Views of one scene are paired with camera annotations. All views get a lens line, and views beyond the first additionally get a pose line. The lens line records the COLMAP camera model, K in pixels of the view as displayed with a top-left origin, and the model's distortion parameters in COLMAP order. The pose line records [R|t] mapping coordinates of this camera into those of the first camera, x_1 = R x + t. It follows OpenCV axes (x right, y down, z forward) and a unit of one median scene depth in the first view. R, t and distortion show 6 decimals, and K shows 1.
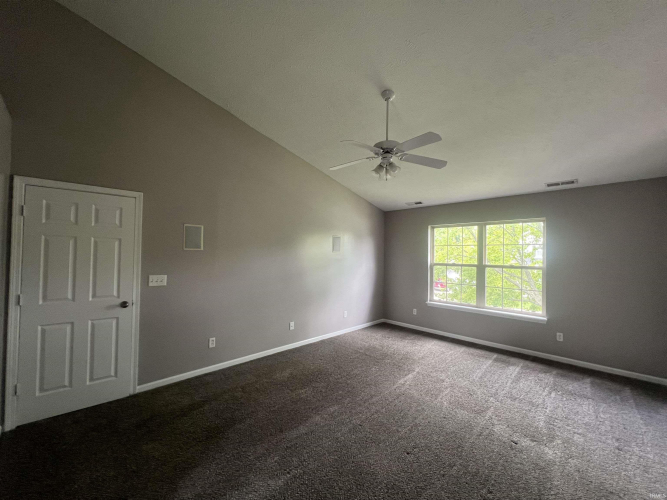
lens RADIAL K [[267.9, 0, 331.0], [0, 267.9, 249.3], [0, 0, 1]] dist [-0.003229, -0.000192]
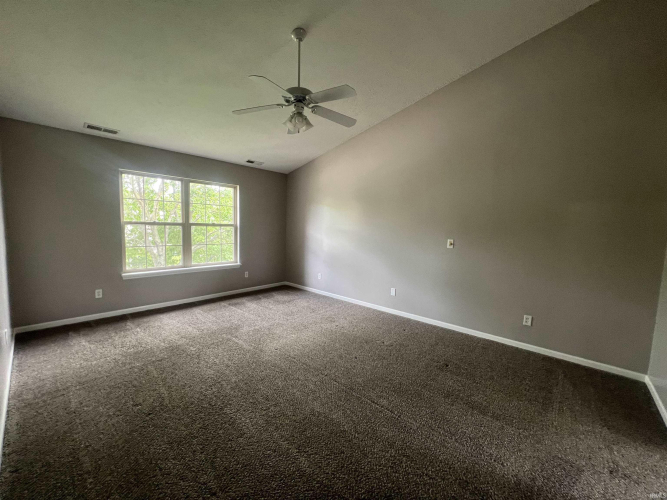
lens RADIAL K [[267.9, 0, 331.0], [0, 267.9, 249.3], [0, 0, 1]] dist [-0.003229, -0.000192]
pose [[-0.053853, -0.103767, 0.993143, -0.503180], [-0.047065, 0.993744, 0.101278, 0.032714], [-0.997439, -0.041288, -0.058400, 0.605229]]
